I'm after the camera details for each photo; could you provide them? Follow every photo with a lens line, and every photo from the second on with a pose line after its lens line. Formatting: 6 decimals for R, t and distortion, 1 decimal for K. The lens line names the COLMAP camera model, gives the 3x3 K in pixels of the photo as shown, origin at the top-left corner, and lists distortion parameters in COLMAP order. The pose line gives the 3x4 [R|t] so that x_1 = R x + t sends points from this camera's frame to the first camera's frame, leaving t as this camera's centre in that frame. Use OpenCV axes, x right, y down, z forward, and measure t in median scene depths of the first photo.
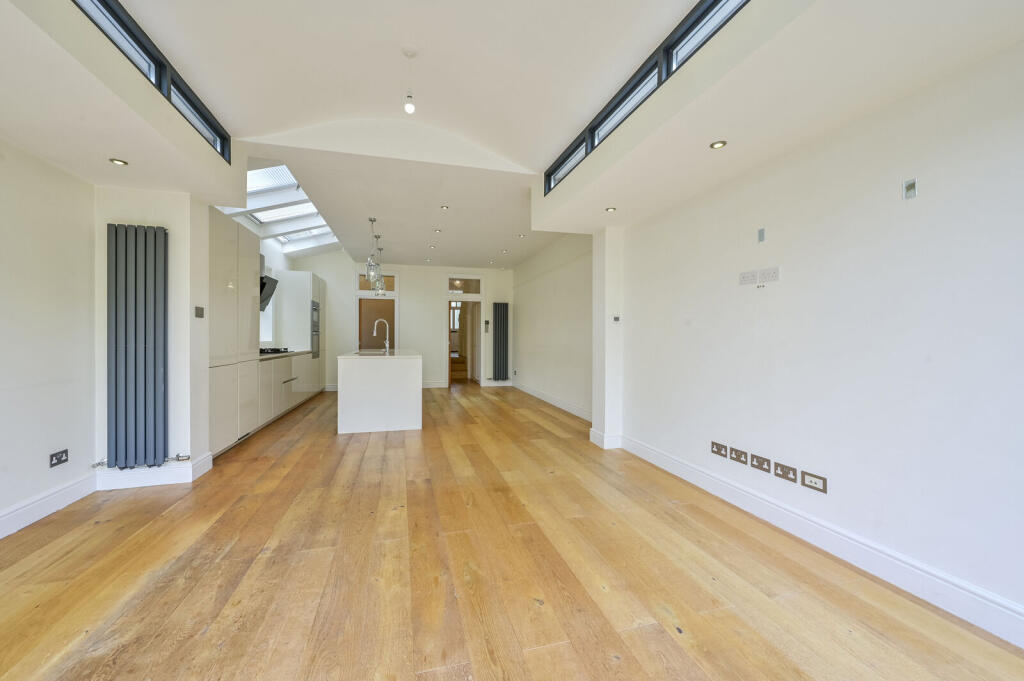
lens RADIAL K [[401.1, 0, 512.0], [0, 401.1, 340.5], [0, 0, 1]] dist [0.000211, 0.000030]
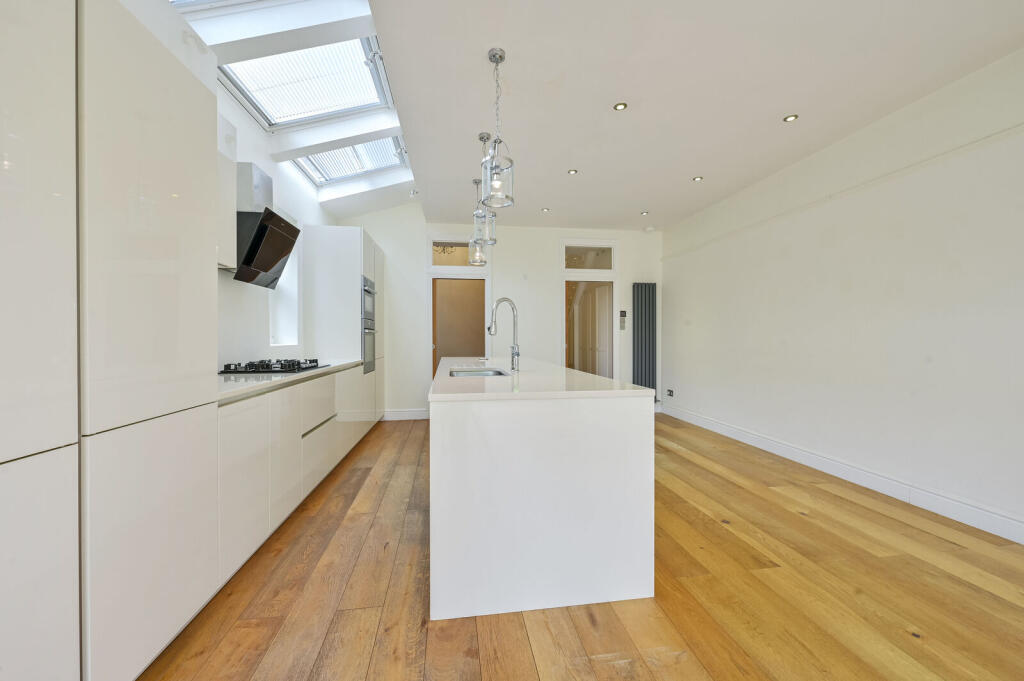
lens RADIAL K [[401.1, 0, 512.0], [0, 401.1, 340.5], [0, 0, 1]] dist [0.000211, 0.000030]
pose [[0.992968, -0.003728, -0.118328, -0.199770], [0.004148, 0.999986, 0.003303, -0.005503], [0.118314, -0.003770, 0.992969, 0.415959]]
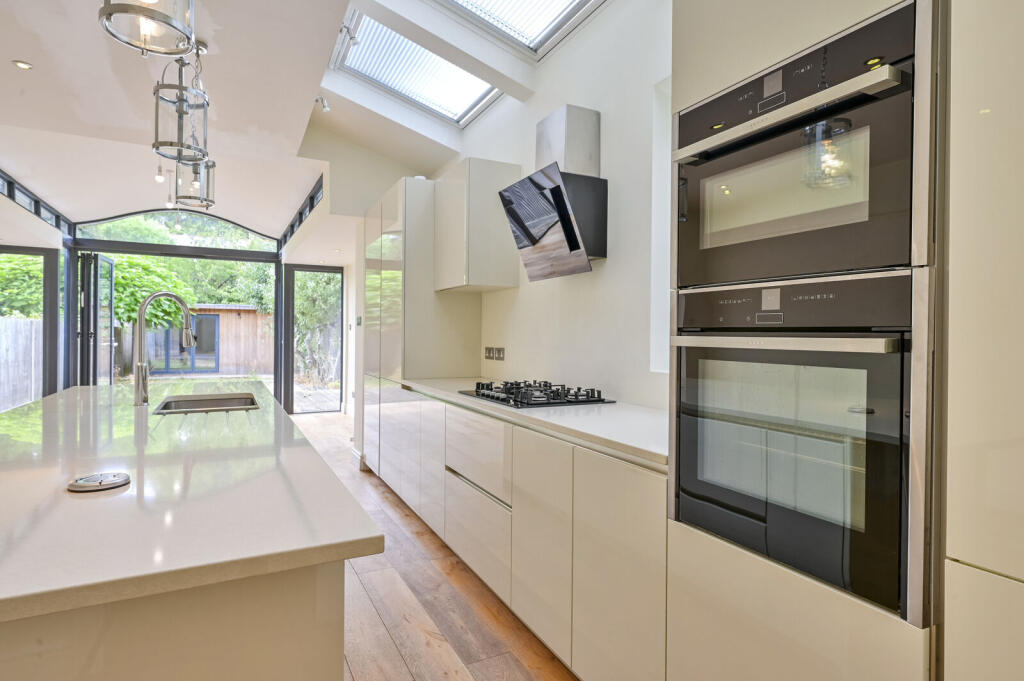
lens RADIAL K [[536.7, 0, 512.0], [0, 536.7, 340.5], [0, 0, 1]] dist [-0.000191, -0.000039]
pose [[-0.978840, -0.007456, -0.204492, -0.388938], [-0.009767, 0.999899, 0.010294, -0.020461], [0.204395, 0.012074, -0.978814, 1.141346]]
